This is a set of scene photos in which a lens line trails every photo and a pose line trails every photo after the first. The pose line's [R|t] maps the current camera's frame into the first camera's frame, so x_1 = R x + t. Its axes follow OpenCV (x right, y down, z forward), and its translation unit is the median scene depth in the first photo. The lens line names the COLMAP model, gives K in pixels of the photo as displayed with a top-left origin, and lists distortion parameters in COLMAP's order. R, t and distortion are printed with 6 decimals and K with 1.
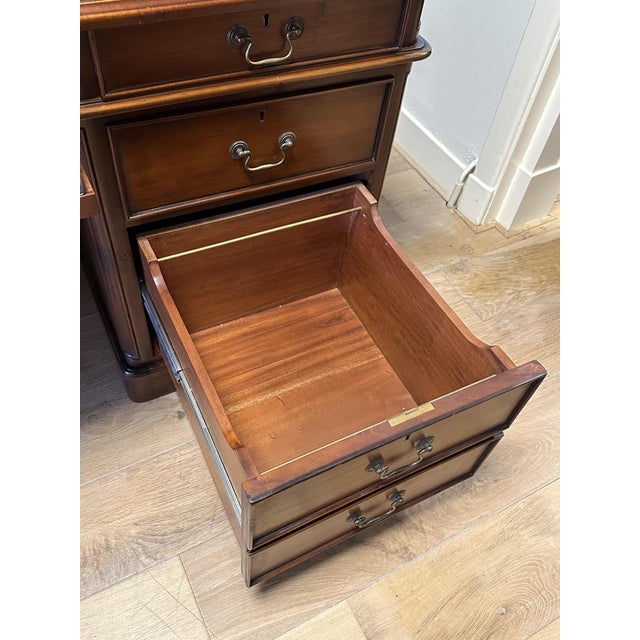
lens RADIAL K [[570.6, 0, 319.7], [0, 570.6, 321.6], [0, 0, 1]] dist [0.144503, -0.257373]
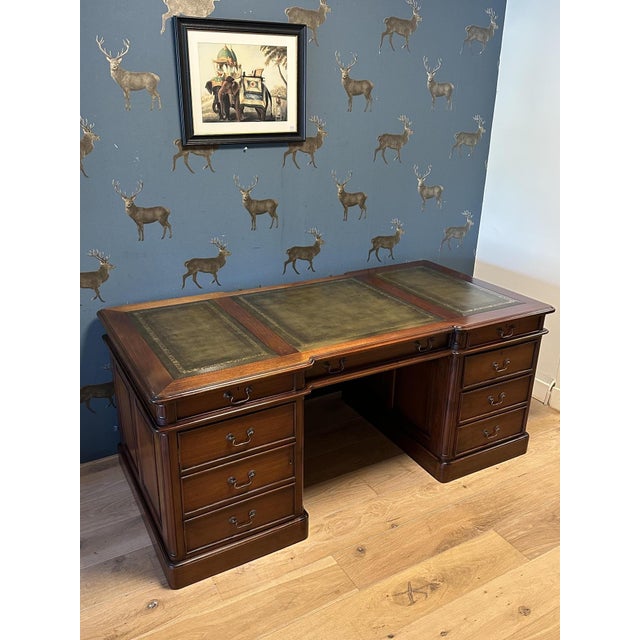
lens RADIAL K [[563.4, 0, 317.0], [0, 563.4, 324.0], [0, 0, 1]] dist [0.208478, -0.437056]
pose [[0.996251, -0.086501, 0.001159, -0.923619], [0.076355, 0.872948, -0.481800, 0.782258], [0.040664, 0.480082, 0.876281, -1.548727]]
